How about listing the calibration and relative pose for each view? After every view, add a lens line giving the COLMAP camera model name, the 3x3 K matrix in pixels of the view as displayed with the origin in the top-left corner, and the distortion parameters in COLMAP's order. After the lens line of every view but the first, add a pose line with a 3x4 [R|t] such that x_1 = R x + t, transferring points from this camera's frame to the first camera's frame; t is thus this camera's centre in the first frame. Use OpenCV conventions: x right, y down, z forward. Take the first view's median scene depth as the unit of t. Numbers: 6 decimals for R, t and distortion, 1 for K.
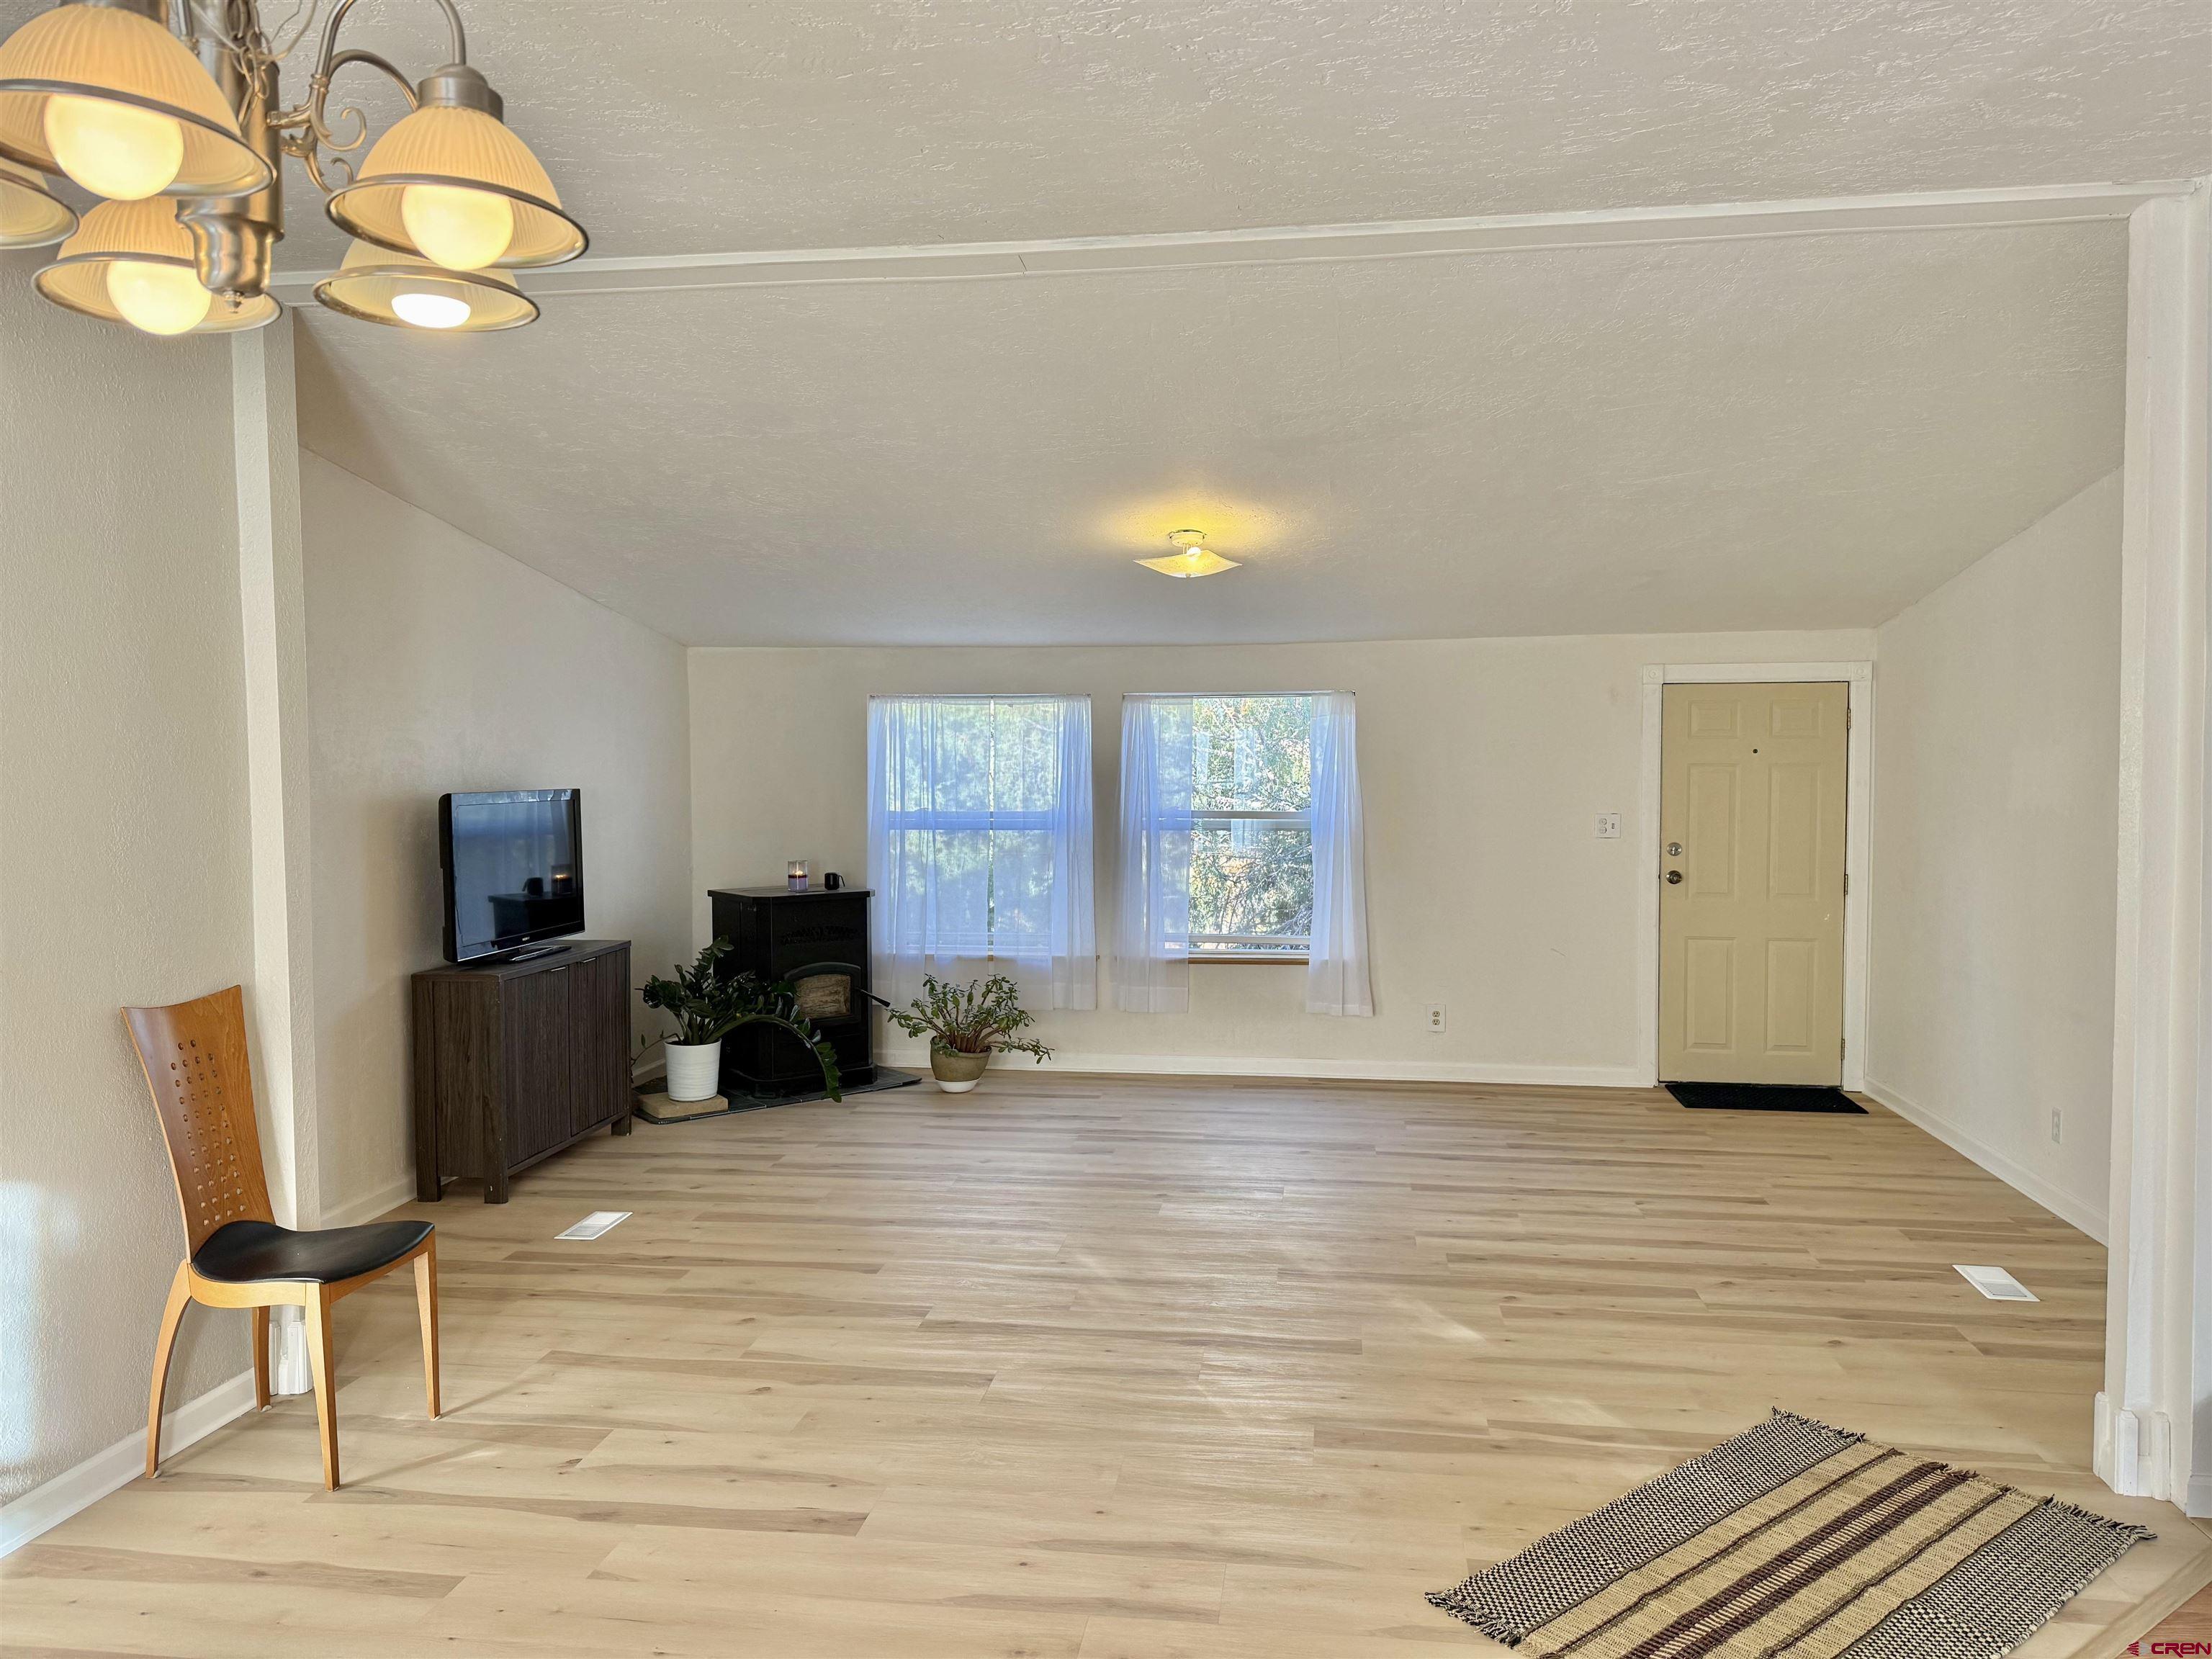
lens RADIAL K [[1536.5, 0, 1106.0], [0, 1536.5, 829.5], [0, 0, 1]] dist [0.001169, -0.000698]
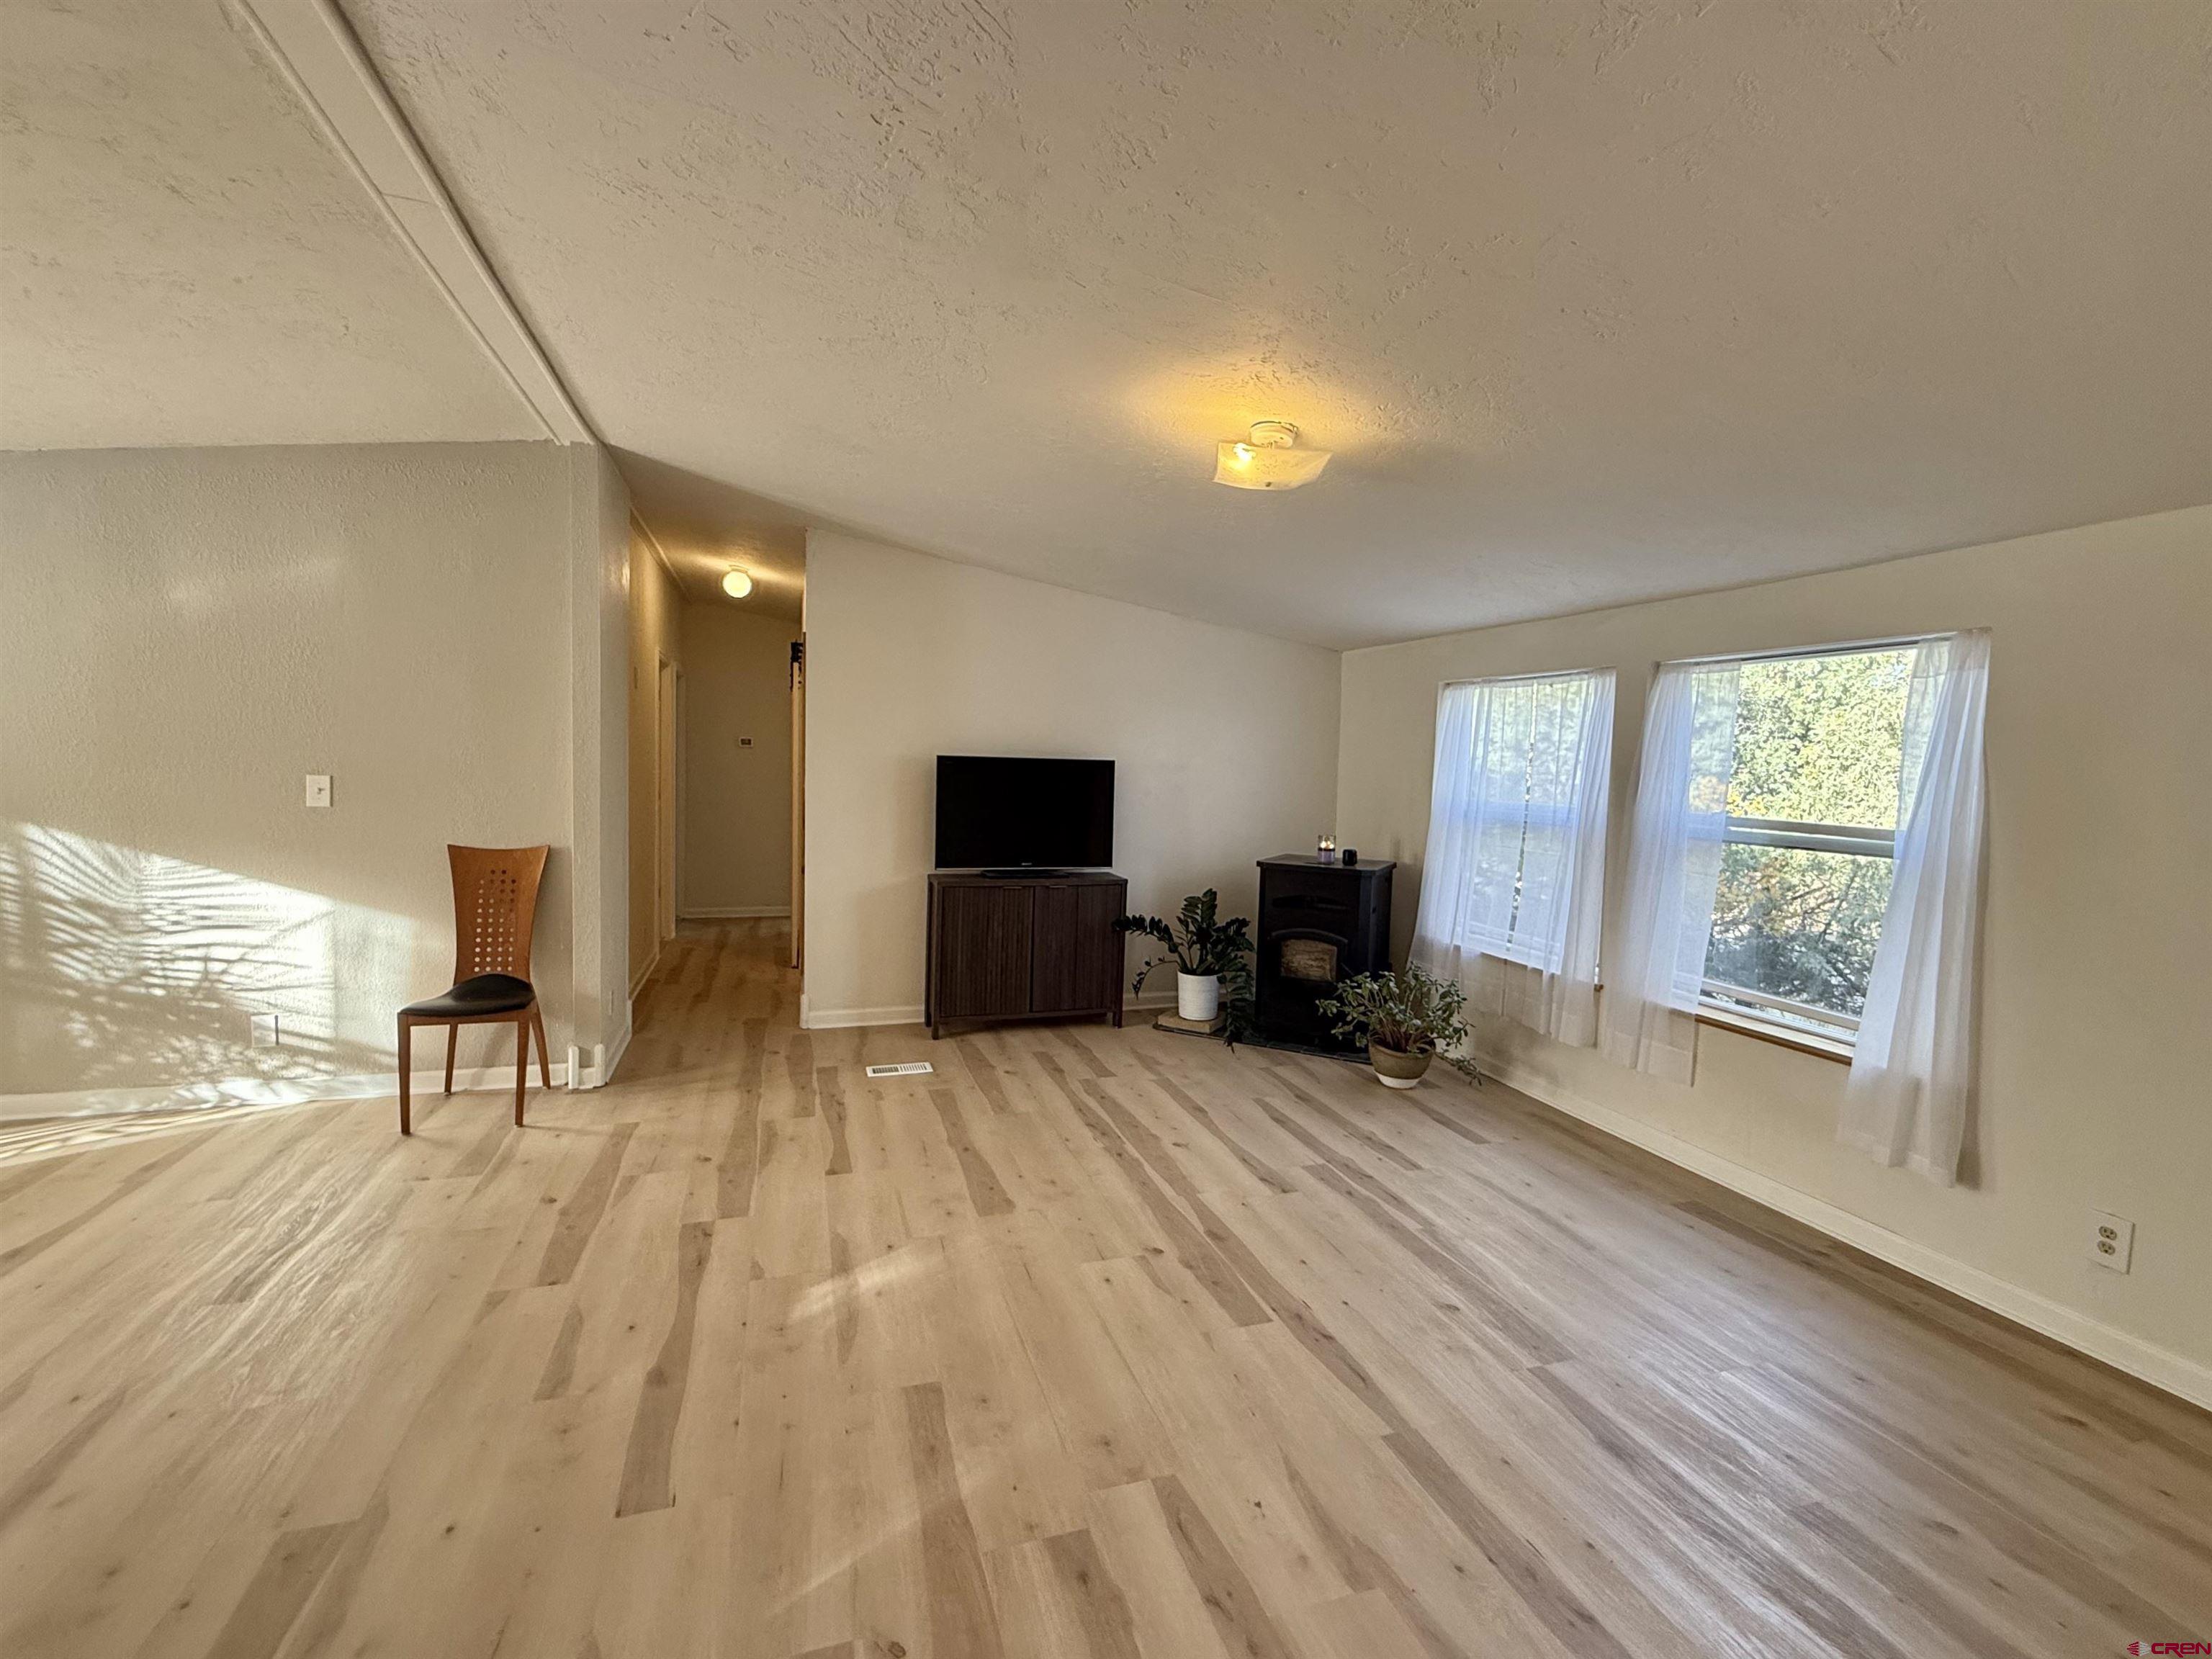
lens RADIAL K [[975.4, 0, 1088.3], [0, 975.4, 819.9], [0, 0, 1]] dist [0.004483, 0.000064]
pose [[0.437587, 0.074054, -0.896122, 0.528736], [-0.071539, 0.996311, 0.047400, -0.018270], [0.896326, 0.043366, 0.441270, 0.795987]]
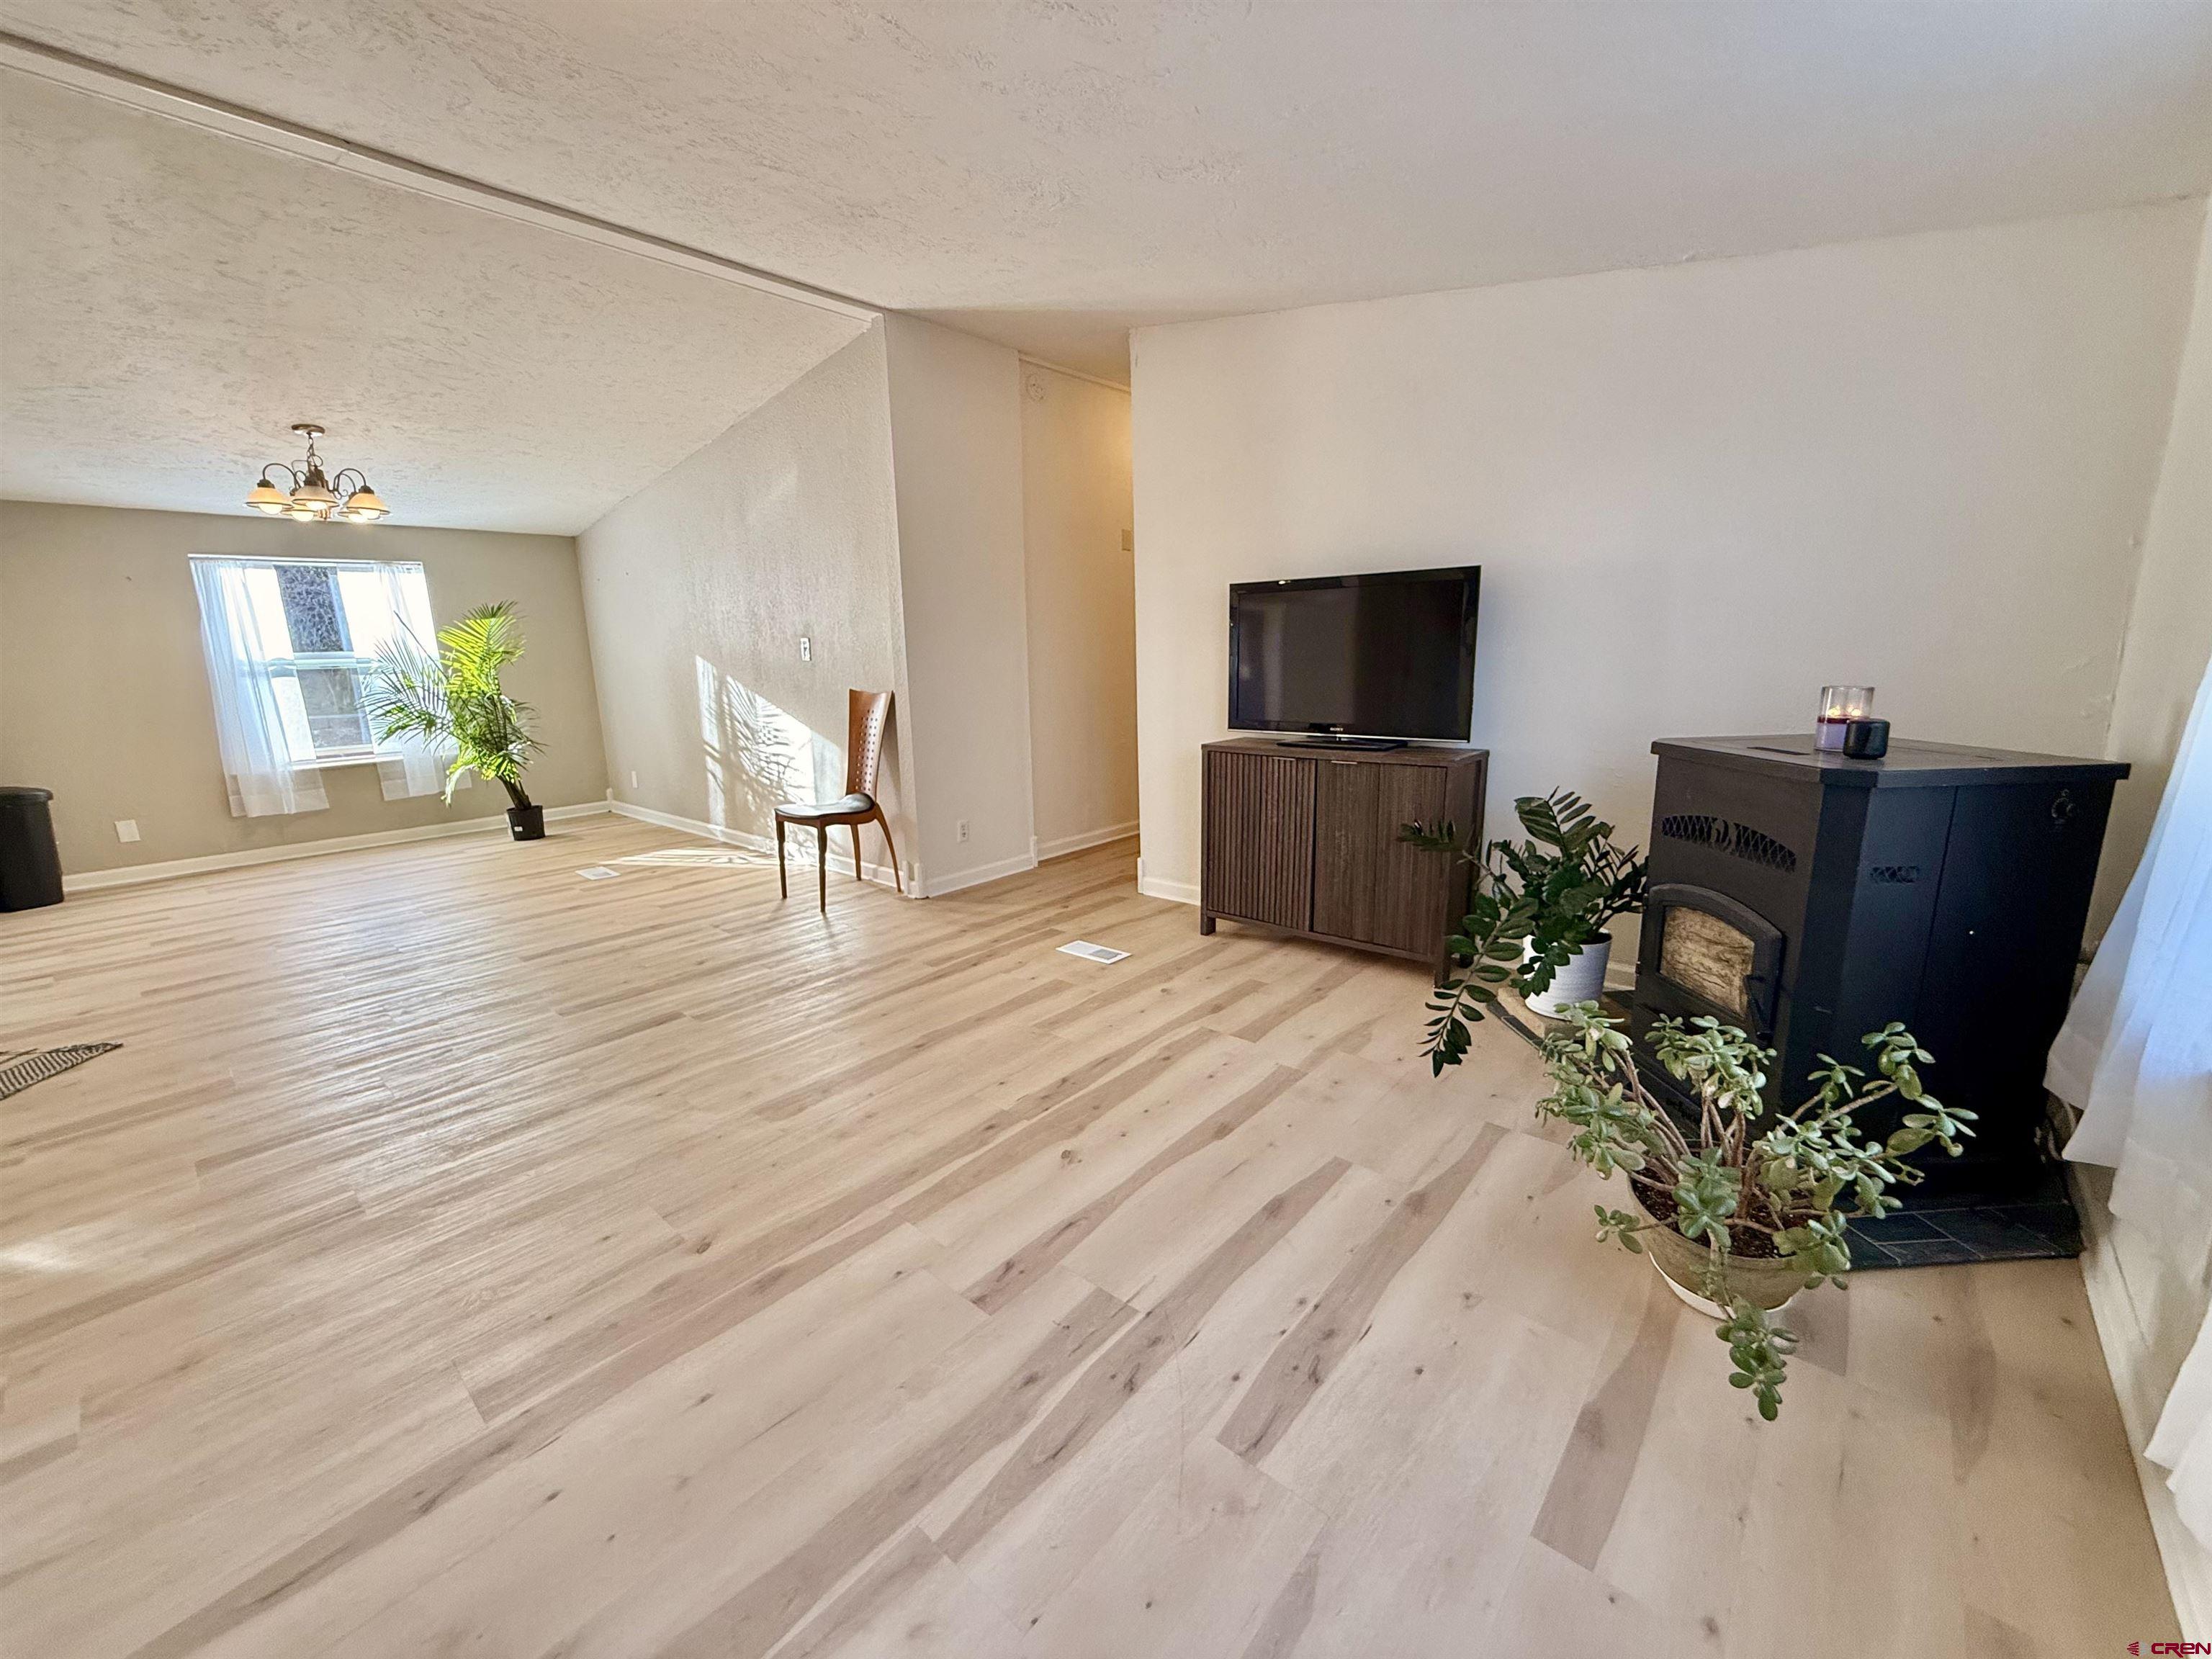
lens RADIAL K [[875.4, 0, 1106.0], [0, 875.4, 829.5], [0, 0, 1]] dist [0.002142, 0.000017]
pose [[-0.538374, 0.197511, -0.819233, 0.219311], [-0.004083, 0.971523, 0.236911, -0.000042], [0.842696, 0.130892, -0.522236, 1.424773]]
